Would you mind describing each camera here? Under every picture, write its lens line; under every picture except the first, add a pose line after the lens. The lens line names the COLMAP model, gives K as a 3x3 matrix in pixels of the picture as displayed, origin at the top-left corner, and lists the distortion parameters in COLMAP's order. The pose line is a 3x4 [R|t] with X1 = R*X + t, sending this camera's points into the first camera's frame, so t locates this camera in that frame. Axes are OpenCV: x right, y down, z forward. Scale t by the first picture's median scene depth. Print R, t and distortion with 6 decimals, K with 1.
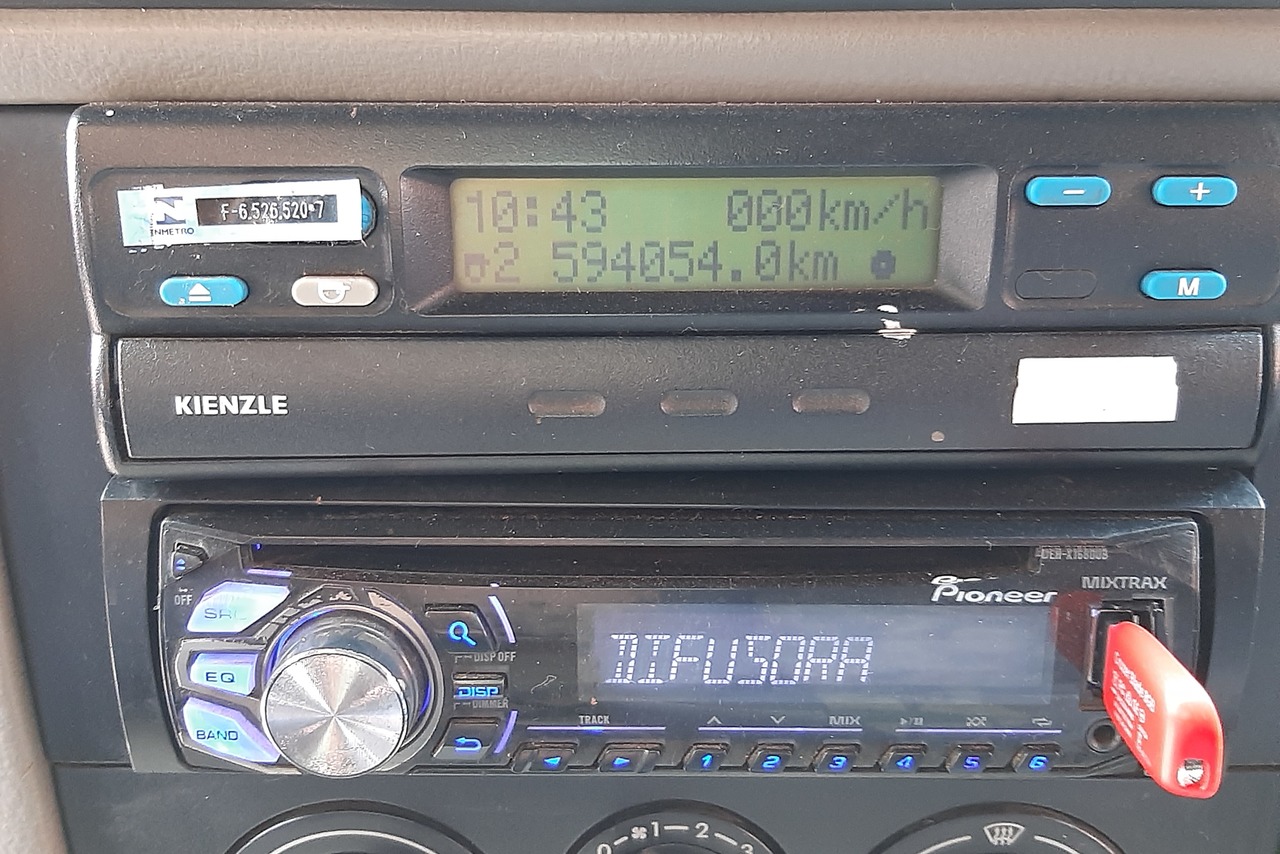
lens RADIAL K [[1299.2, 0, 637.9], [0, 1299.2, 433.4], [0, 0, 1]] dist [0.120515, -0.273857]
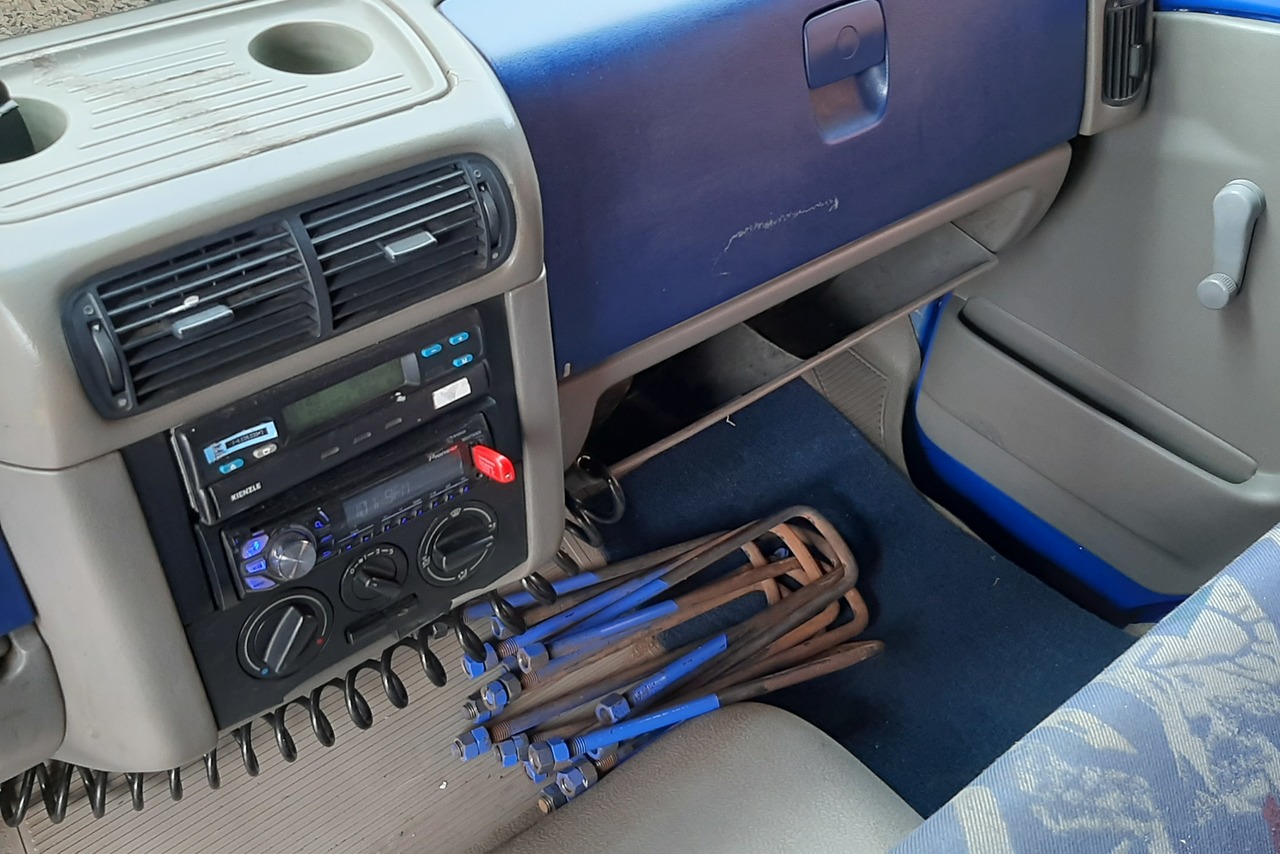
lens RADIAL K [[1299.2, 0, 637.9], [0, 1299.2, 433.4], [0, 0, 1]] dist [0.120515, -0.273857]
pose [[0.751525, -0.388512, 0.533169, -1.287178], [0.270983, 0.918662, 0.287453, -0.857395], [-0.601481, -0.071548, 0.795677, -2.307600]]
